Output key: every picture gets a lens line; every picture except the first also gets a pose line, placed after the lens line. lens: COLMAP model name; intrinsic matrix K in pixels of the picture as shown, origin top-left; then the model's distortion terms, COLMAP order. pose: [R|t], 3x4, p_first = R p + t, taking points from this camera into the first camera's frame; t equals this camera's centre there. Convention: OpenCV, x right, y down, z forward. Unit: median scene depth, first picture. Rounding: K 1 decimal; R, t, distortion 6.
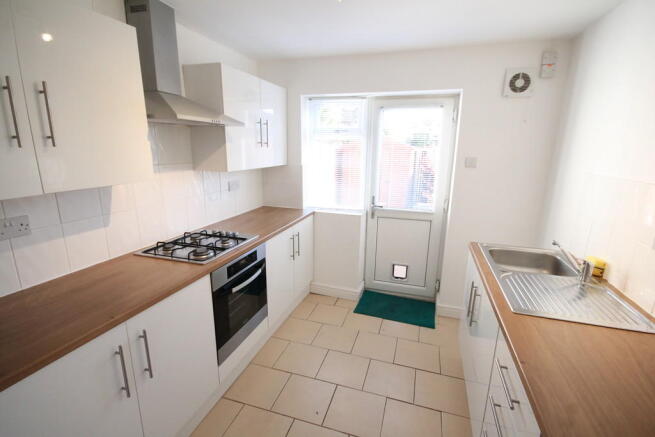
lens RADIAL K [[305.2, 0, 327.5], [0, 305.2, 218.5], [0, 0, 1]] dist [0.016242, -0.013323]
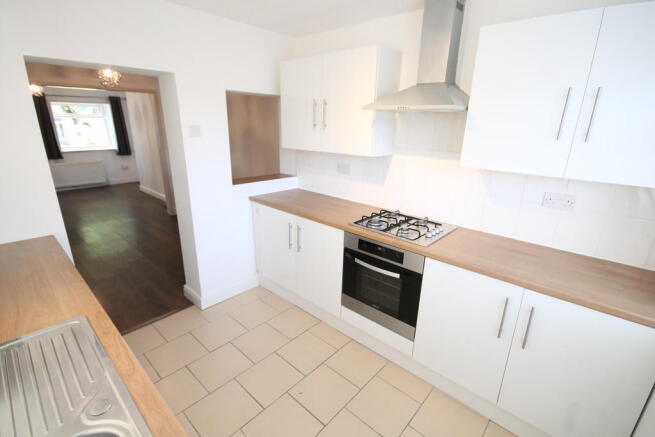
lens RADIAL K [[305.2, 0, 327.5], [0, 305.2, 218.5], [0, 0, 1]] dist [0.016242, -0.013323]
pose [[-0.406925, 0.253115, -0.877693, 0.686500], [-0.231991, 0.900702, 0.367309, -0.293886], [0.883511, 0.353084, -0.307798, 1.190835]]
